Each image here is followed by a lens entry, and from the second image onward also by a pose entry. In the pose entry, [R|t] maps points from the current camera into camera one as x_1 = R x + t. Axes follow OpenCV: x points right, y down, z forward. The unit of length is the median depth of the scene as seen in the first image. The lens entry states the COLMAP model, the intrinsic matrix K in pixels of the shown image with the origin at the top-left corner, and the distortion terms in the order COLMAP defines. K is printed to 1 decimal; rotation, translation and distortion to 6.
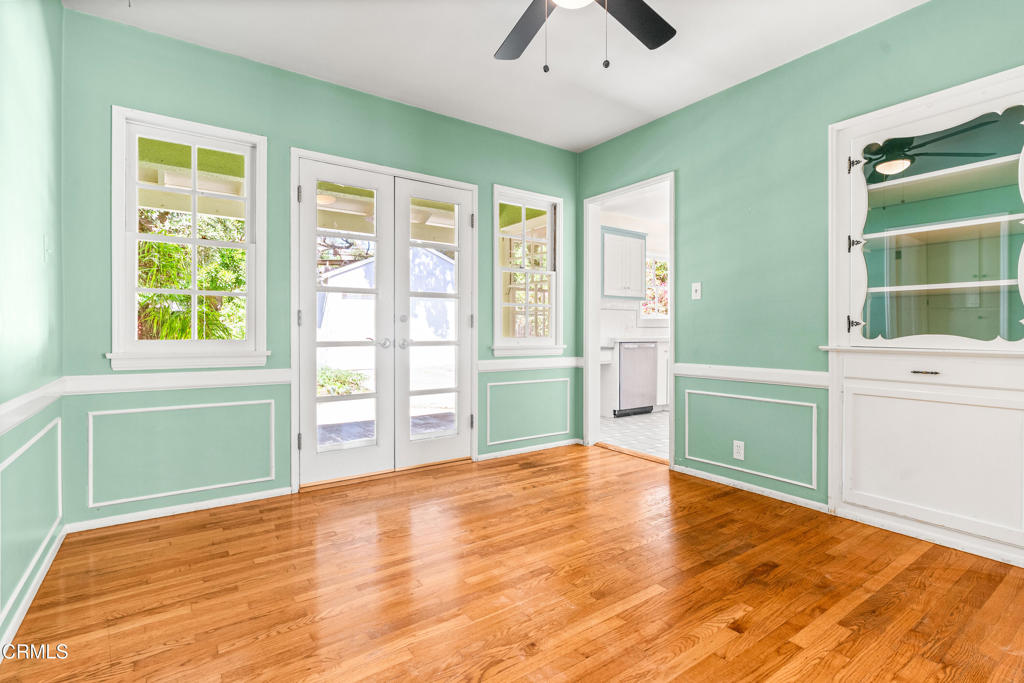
lens RADIAL K [[489.3, 0, 513.5], [0, 489.3, 334.7], [0, 0, 1]] dist [-0.004340, -0.000421]
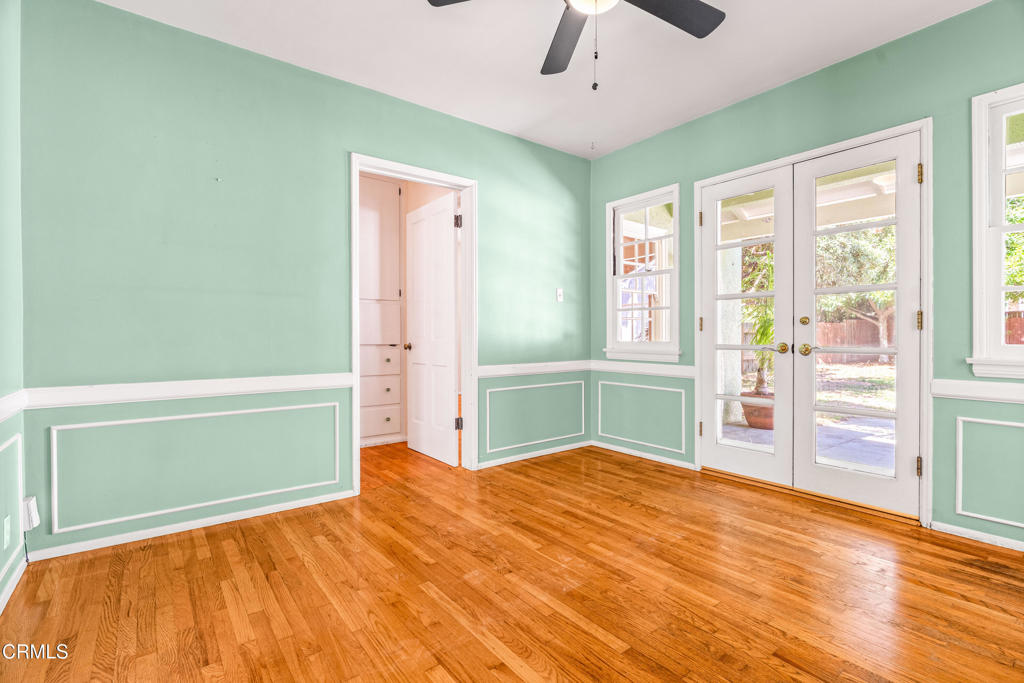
lens RADIAL K [[468.8, 0, 502.9], [0, 468.8, 341.2], [0, 0, 1]] dist [-0.002931, 0.000445]
pose [[0.033025, 0.011655, -0.999387, 0.684069], [-0.006089, 0.999916, 0.011460, -0.003160], [0.999436, 0.005707, 0.033094, 0.490879]]
